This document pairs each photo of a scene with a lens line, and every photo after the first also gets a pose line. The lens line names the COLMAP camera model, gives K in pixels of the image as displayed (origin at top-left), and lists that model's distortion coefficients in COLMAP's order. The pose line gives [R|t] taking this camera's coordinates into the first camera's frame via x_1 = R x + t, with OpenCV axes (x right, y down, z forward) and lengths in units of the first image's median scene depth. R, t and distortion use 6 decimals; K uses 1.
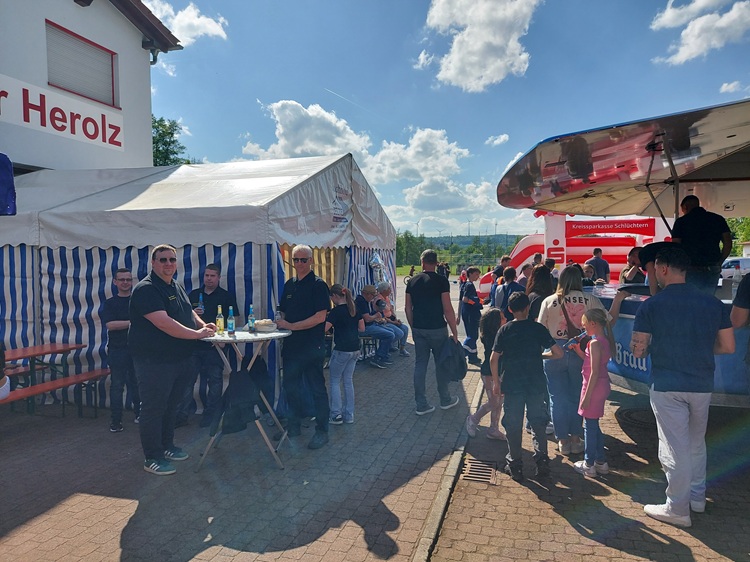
lens RADIAL K [[549.6, 0, 375.0], [0, 549.6, 281.0], [0, 0, 1]] dist [0.054866, -0.059324]
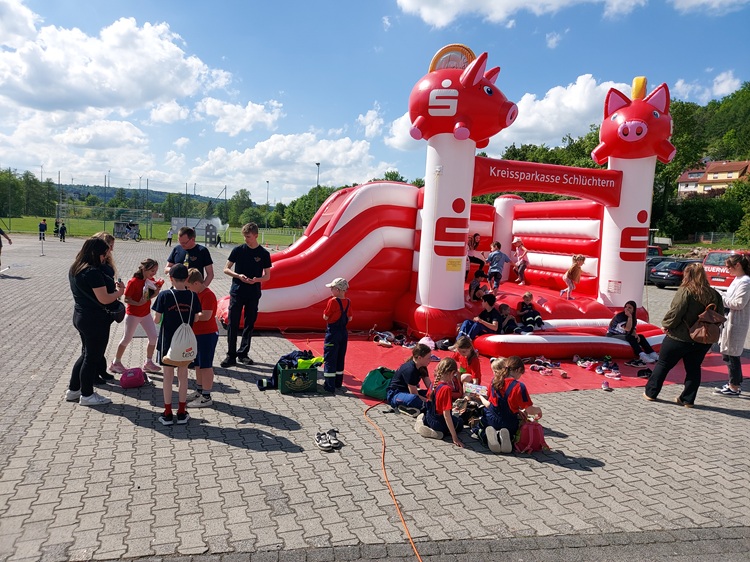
lens RADIAL K [[549.6, 0, 375.0], [0, 549.6, 281.0], [0, 0, 1]] dist [0.054866, -0.059324]
pose [[0.815276, 0.001839, 0.579069, 0.018085], [-0.043046, 0.997421, 0.057436, -0.018780], [-0.577470, -0.071753, 0.813253, 0.380327]]
